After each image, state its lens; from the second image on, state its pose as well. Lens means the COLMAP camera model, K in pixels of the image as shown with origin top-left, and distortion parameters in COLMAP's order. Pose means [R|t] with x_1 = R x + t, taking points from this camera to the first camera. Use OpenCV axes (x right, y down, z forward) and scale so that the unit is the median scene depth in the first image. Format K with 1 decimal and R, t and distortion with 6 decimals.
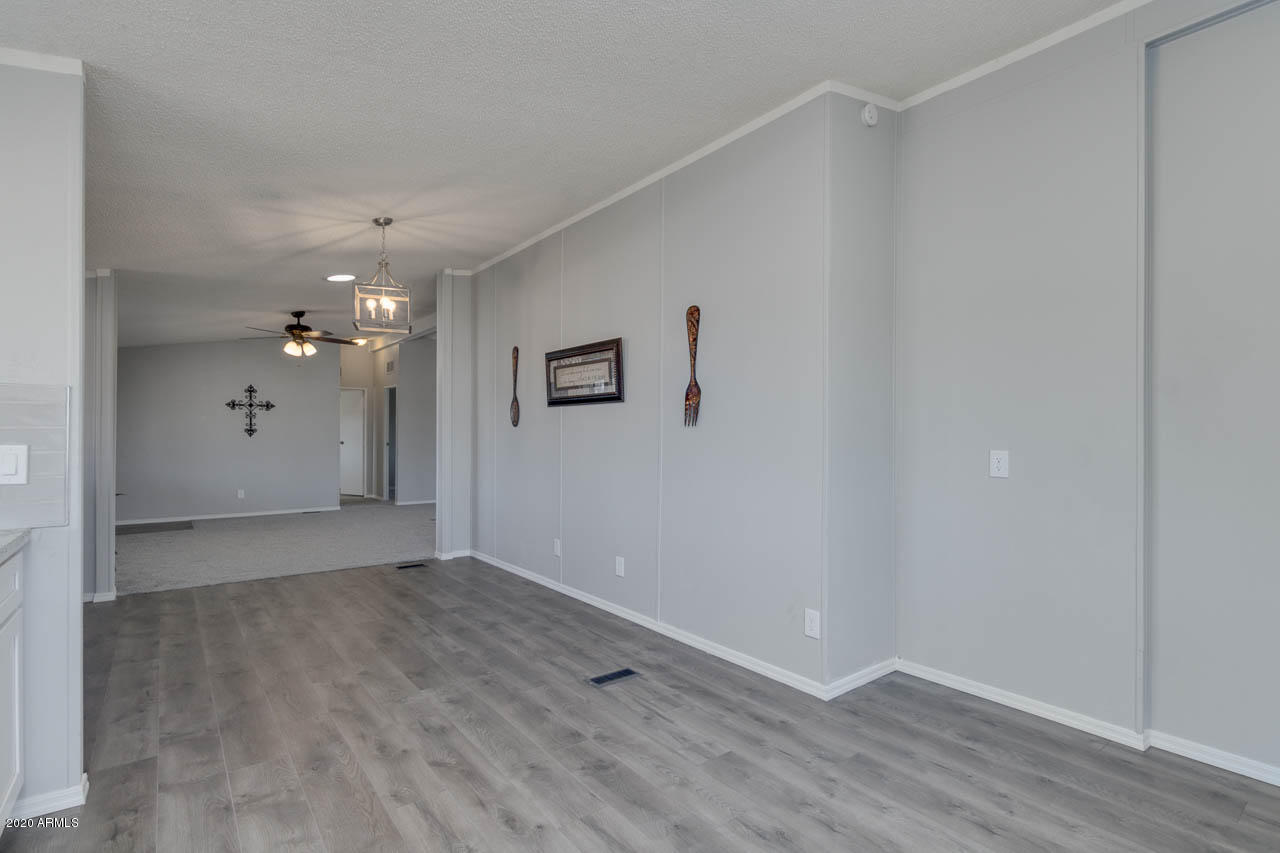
lens RADIAL K [[620.1, 0, 643.8], [0, 620.1, 434.5], [0, 0, 1]] dist [0.013317, 0.000017]
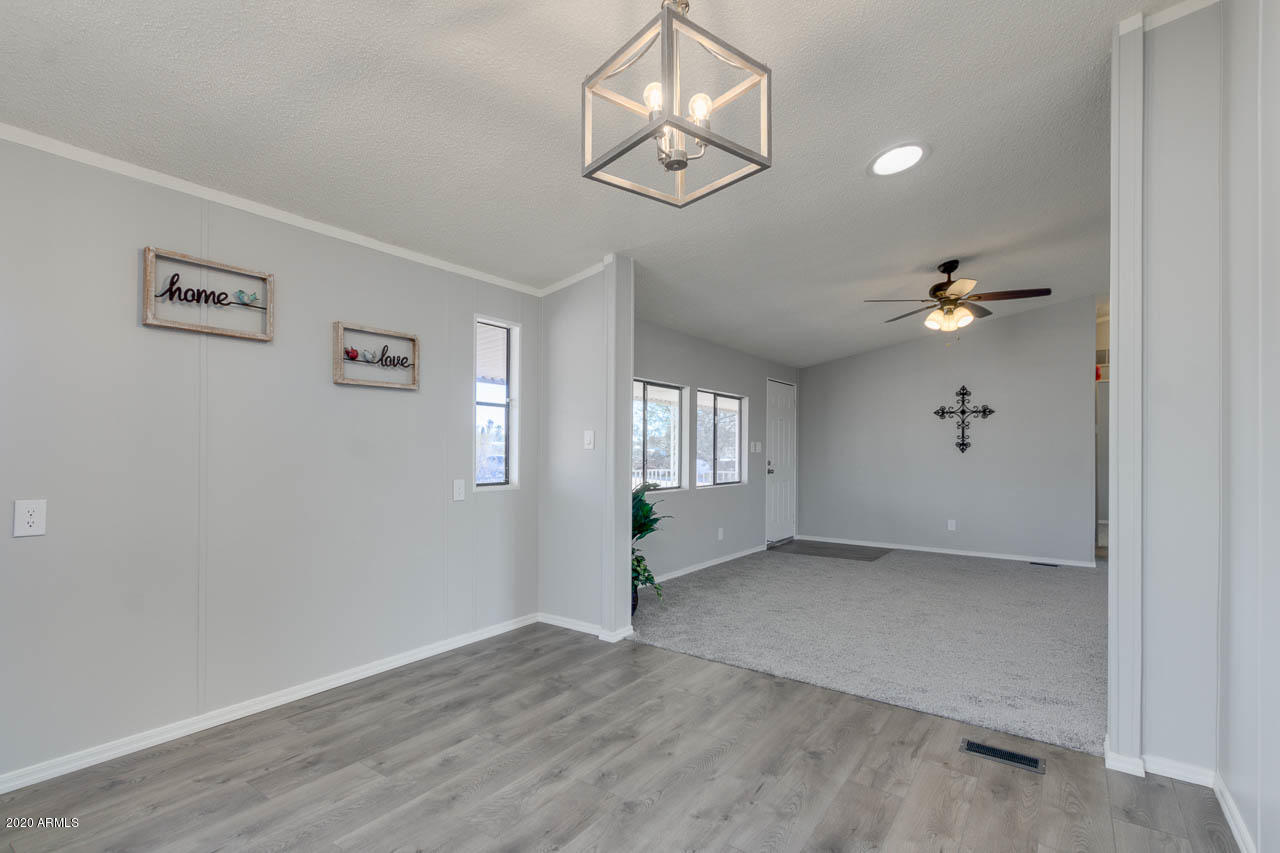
lens RADIAL K [[601.3, 0, 641.3], [0, 601.3, 445.7], [0, 0, 1]] dist [0.005402, -0.000501]
pose [[0.289846, -0.005717, -0.957056, -0.029512], [-0.005091, 0.999959, -0.007515, 0.002519], [0.957060, 0.007051, 0.289805, 0.401416]]
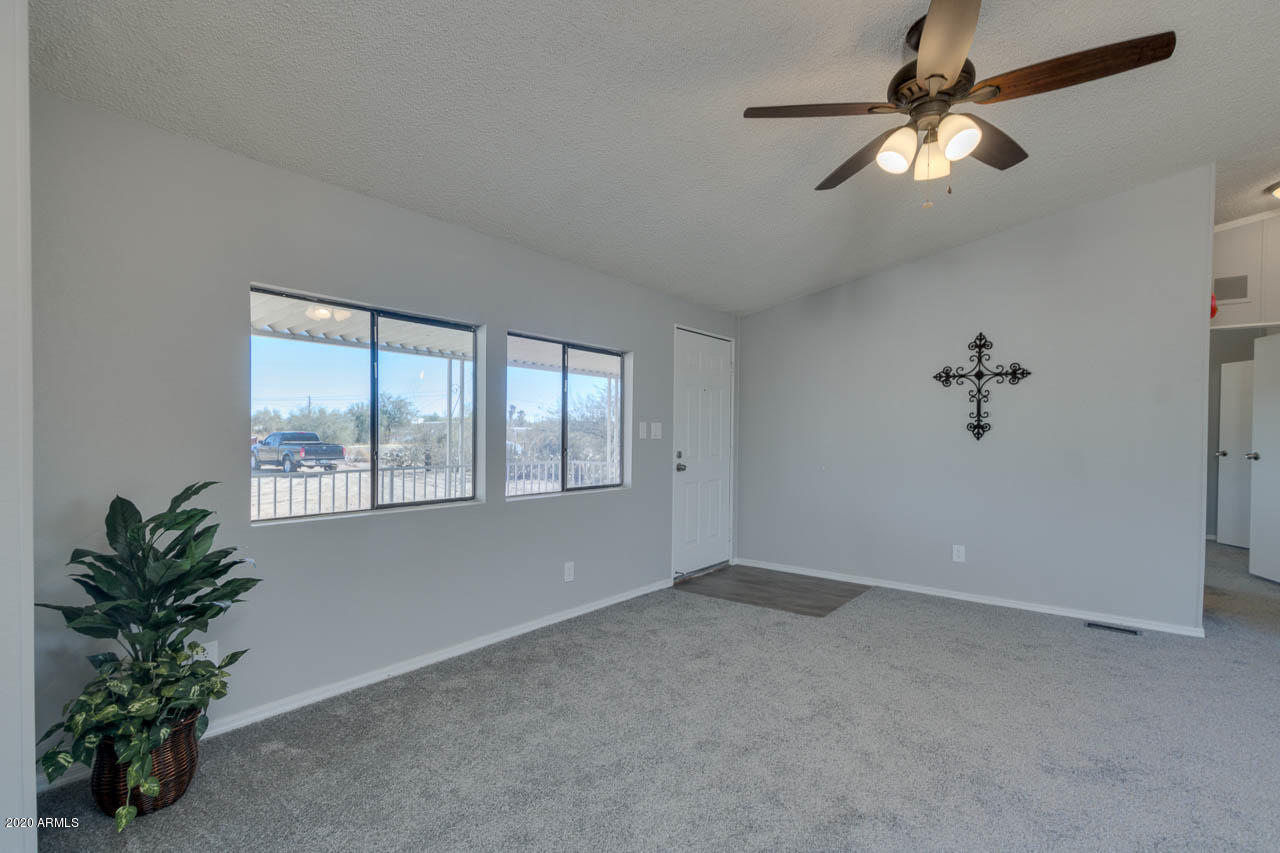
lens RADIAL K [[601.3, 0, 641.3], [0, 601.3, 445.7], [0, 0, 1]] dist [0.005402, -0.000501]
pose [[0.244858, 0.018579, -0.969381, -0.239585], [-0.006034, 0.999826, 0.017639, 0.001437], [0.969540, 0.001531, 0.244928, 0.632028]]
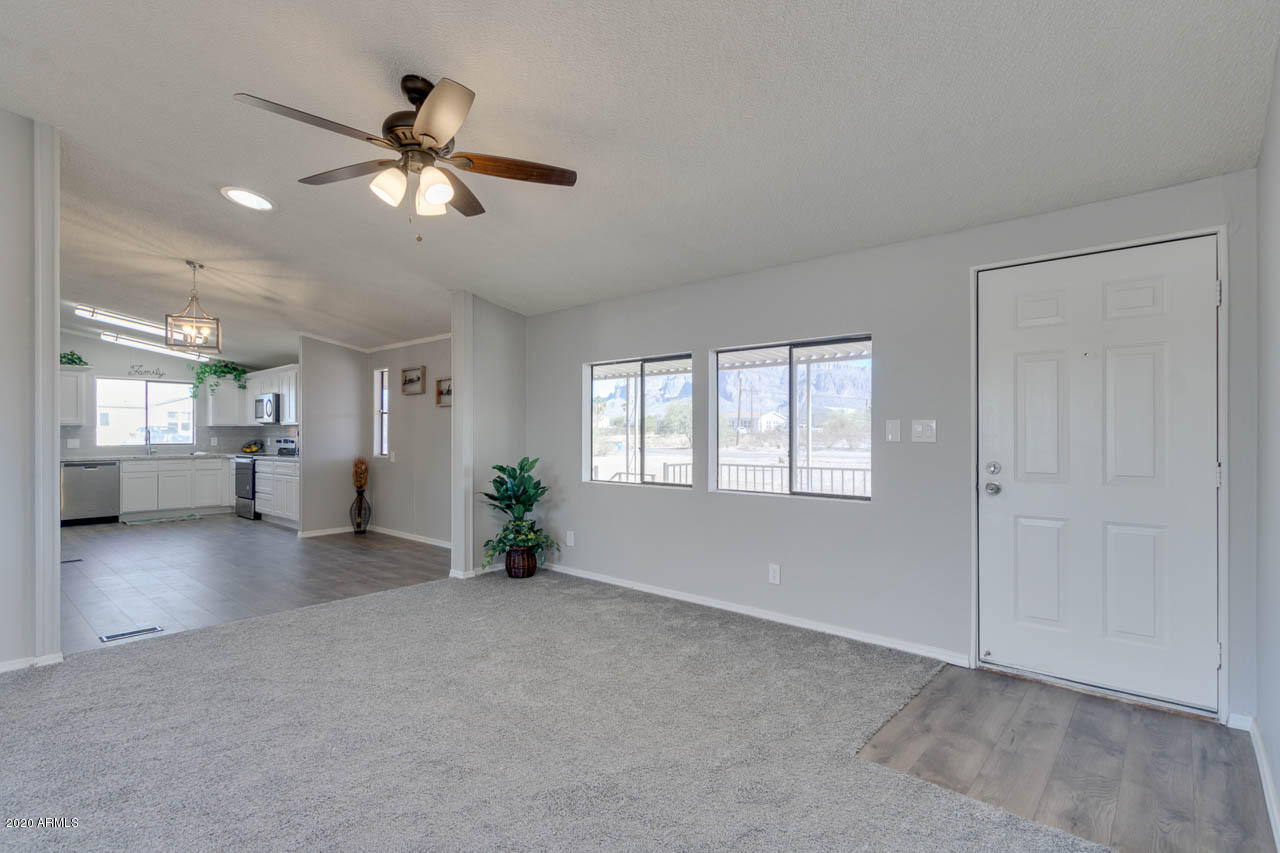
lens RADIAL K [[620.1, 0, 643.8], [0, 620.1, 434.5], [0, 0, 1]] dist [0.013317, 0.000017]
pose [[-0.982896, 0.000166, -0.184161, -0.487566], [0.000023, 1.000000, 0.000781, -0.000416], [0.184161, 0.000763, -0.982896, 1.093323]]
